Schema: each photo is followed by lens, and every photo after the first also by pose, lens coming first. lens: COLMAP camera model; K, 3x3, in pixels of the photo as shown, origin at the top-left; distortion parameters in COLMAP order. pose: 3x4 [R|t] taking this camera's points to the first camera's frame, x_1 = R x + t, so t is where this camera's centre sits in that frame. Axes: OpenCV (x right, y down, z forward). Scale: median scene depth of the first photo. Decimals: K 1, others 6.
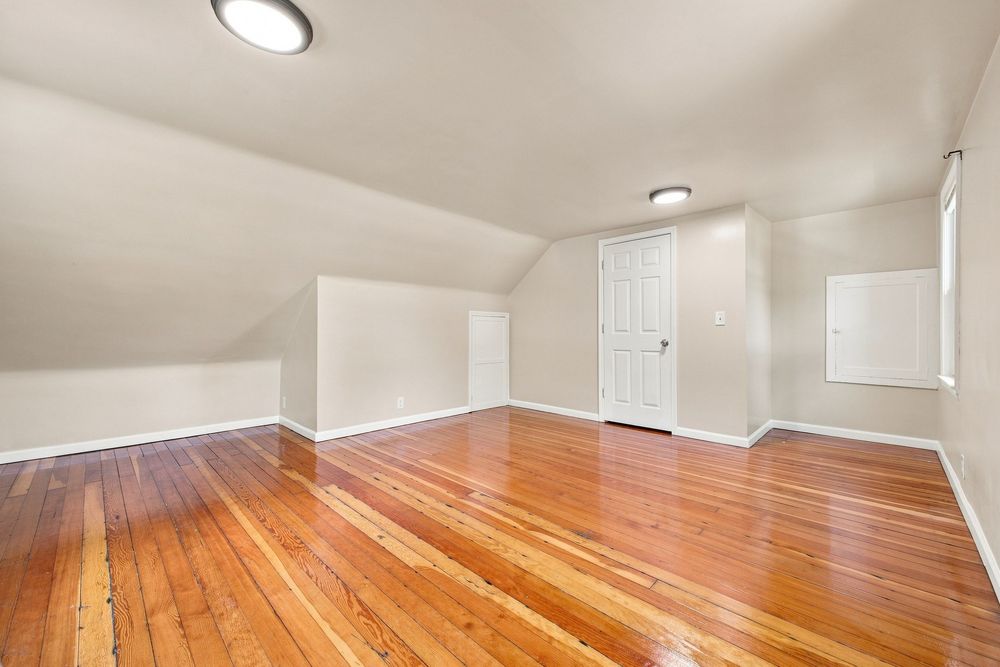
lens RADIAL K [[400.7, 0, 503.2], [0, 400.7, 334.9], [0, 0, 1]] dist [0.007762, -0.000205]
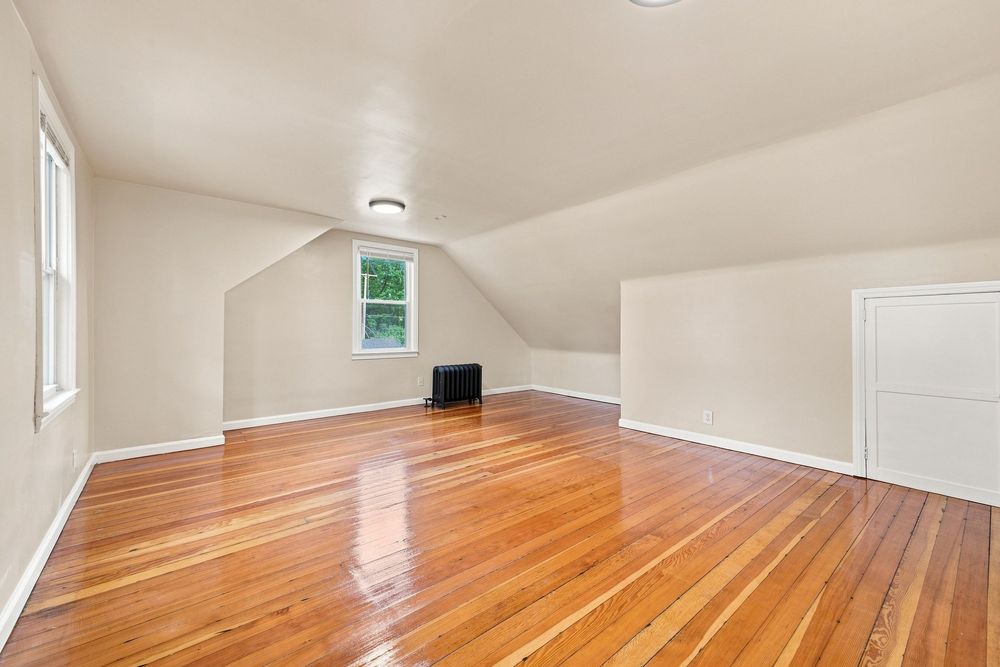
lens RADIAL K [[400.7, 0, 502.4], [0, 400.7, 330.6], [0, 0, 1]] dist [0.007762, -0.000205]
pose [[-0.099720, 0.001147, -0.995015, 0.832800], [-0.009998, 0.999948, 0.002155, -0.007658], [0.994965, 0.010163, -0.099703, 0.908705]]
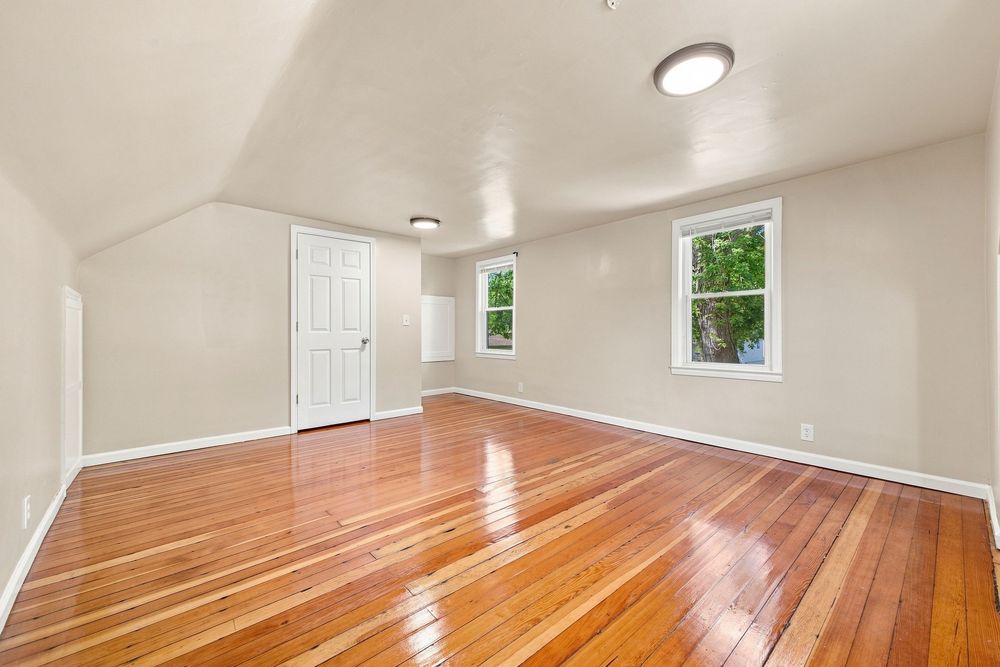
lens RADIAL K [[400.7, 0, 501.8], [0, 400.7, 328.3], [0, 0, 1]] dist [0.007762, -0.000205]
pose [[0.072550, 0.001540, 0.997364, -0.860458], [0.010384, 0.999943, -0.002299, -0.009353], [-0.997311, 0.010524, 0.072530, 0.687608]]
